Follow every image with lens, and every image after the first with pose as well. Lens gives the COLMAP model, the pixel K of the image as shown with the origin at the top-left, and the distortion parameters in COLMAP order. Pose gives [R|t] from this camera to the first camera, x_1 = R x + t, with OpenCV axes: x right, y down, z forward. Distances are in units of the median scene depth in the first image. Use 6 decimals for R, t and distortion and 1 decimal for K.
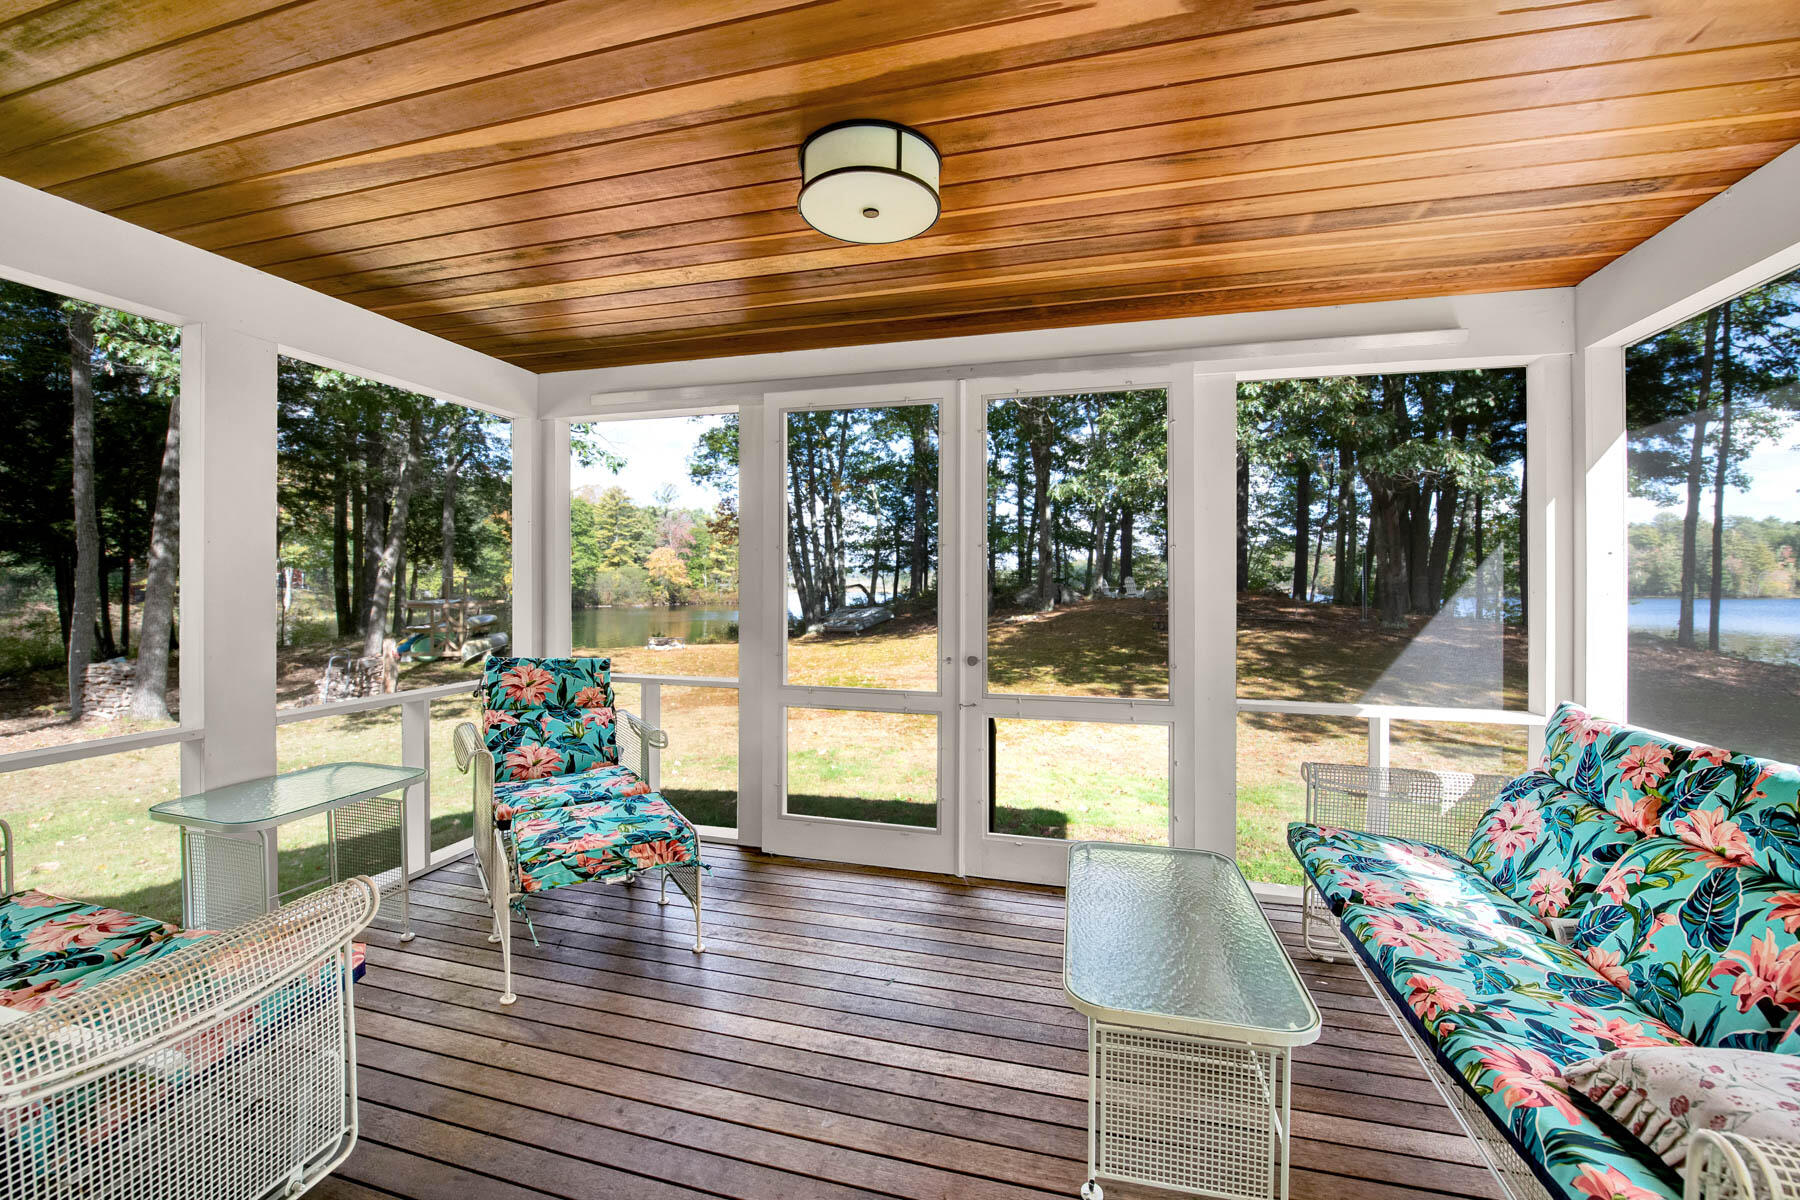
lens RADIAL K [[735.0, 0, 898.0], [0, 735.0, 596.9], [0, 0, 1]] dist [0.000029, -0.000011]
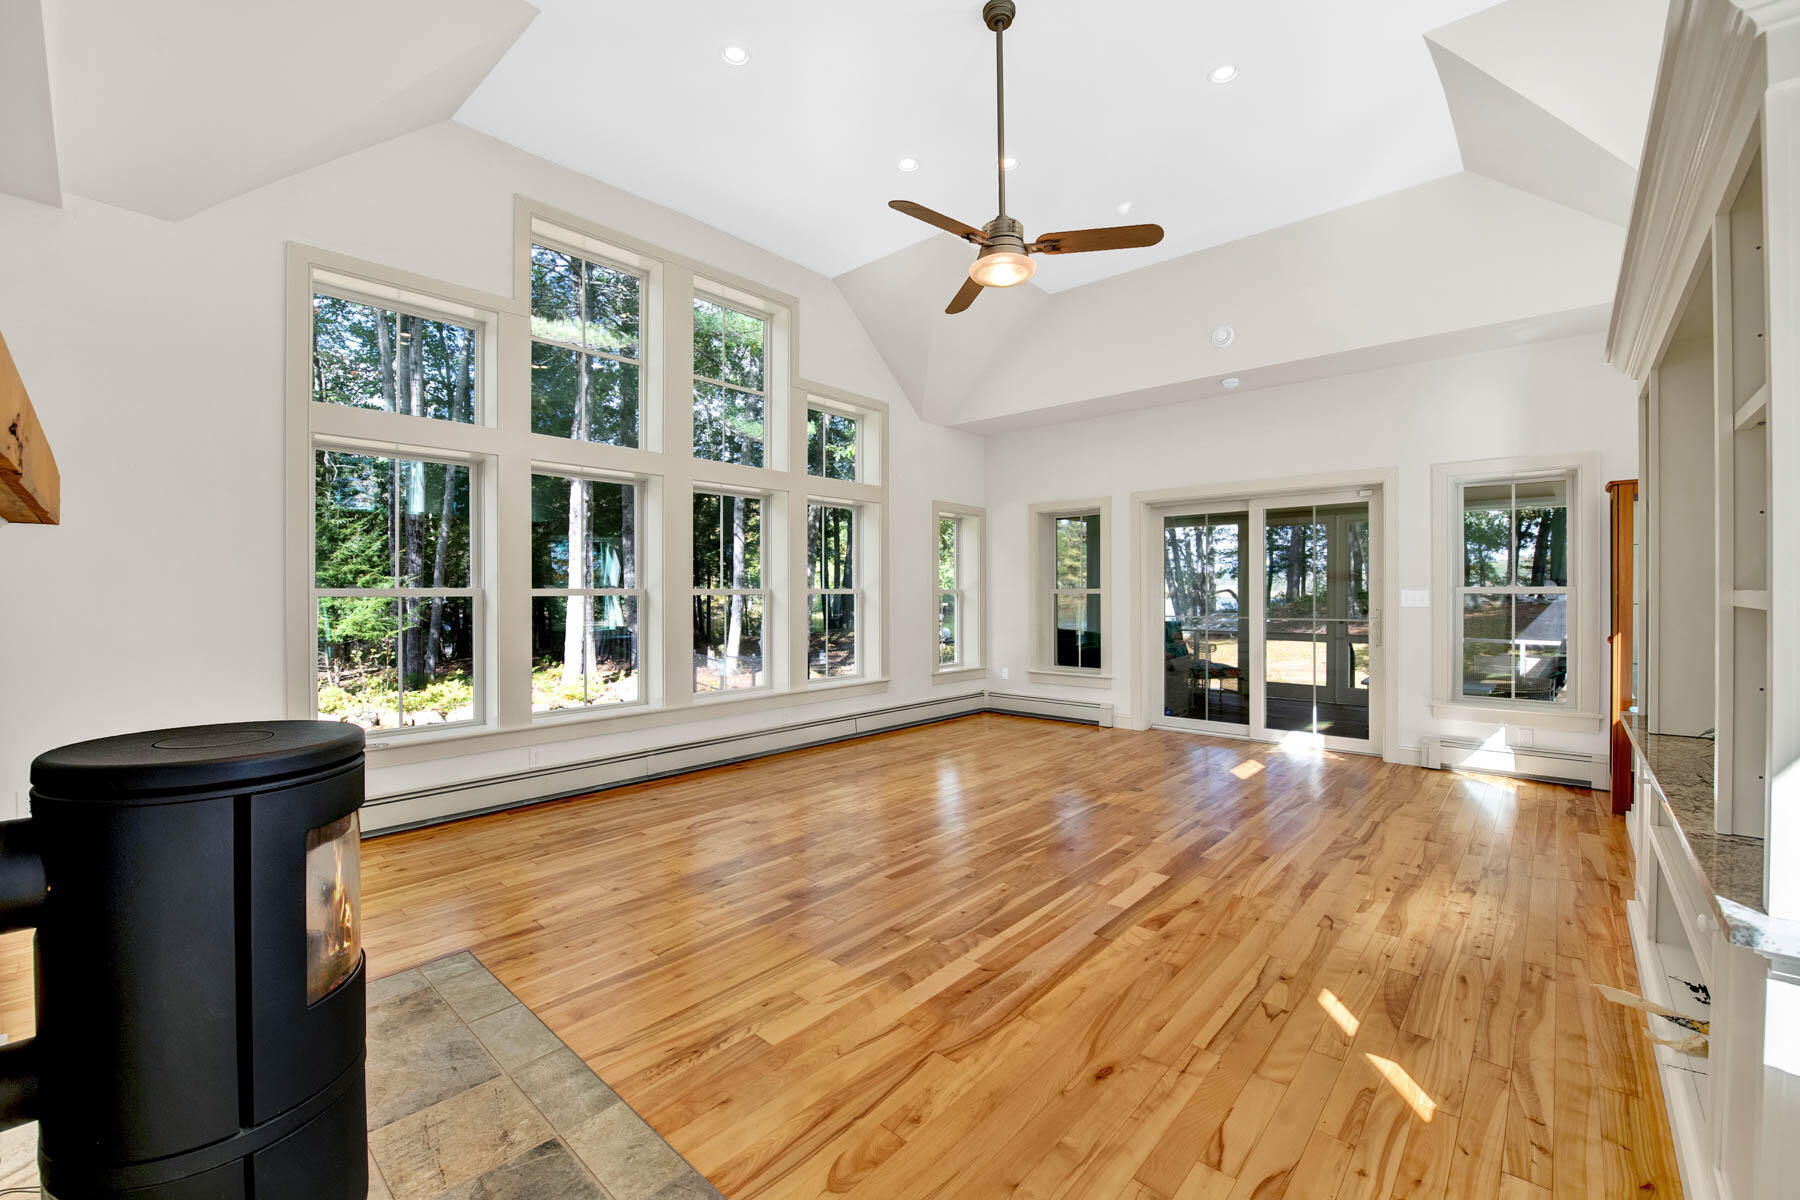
lens RADIAL K [[735.0, 0, 893.1], [0, 735.0, 594.5], [0, 0, 1]] dist [0.000029, -0.000011]
pose [[0.892474, -0.001785, -0.451095, -0.009597], [-0.002700, 0.999953, -0.009299, 0.000938], [0.451091, 0.009517, 0.892427, -0.134453]]
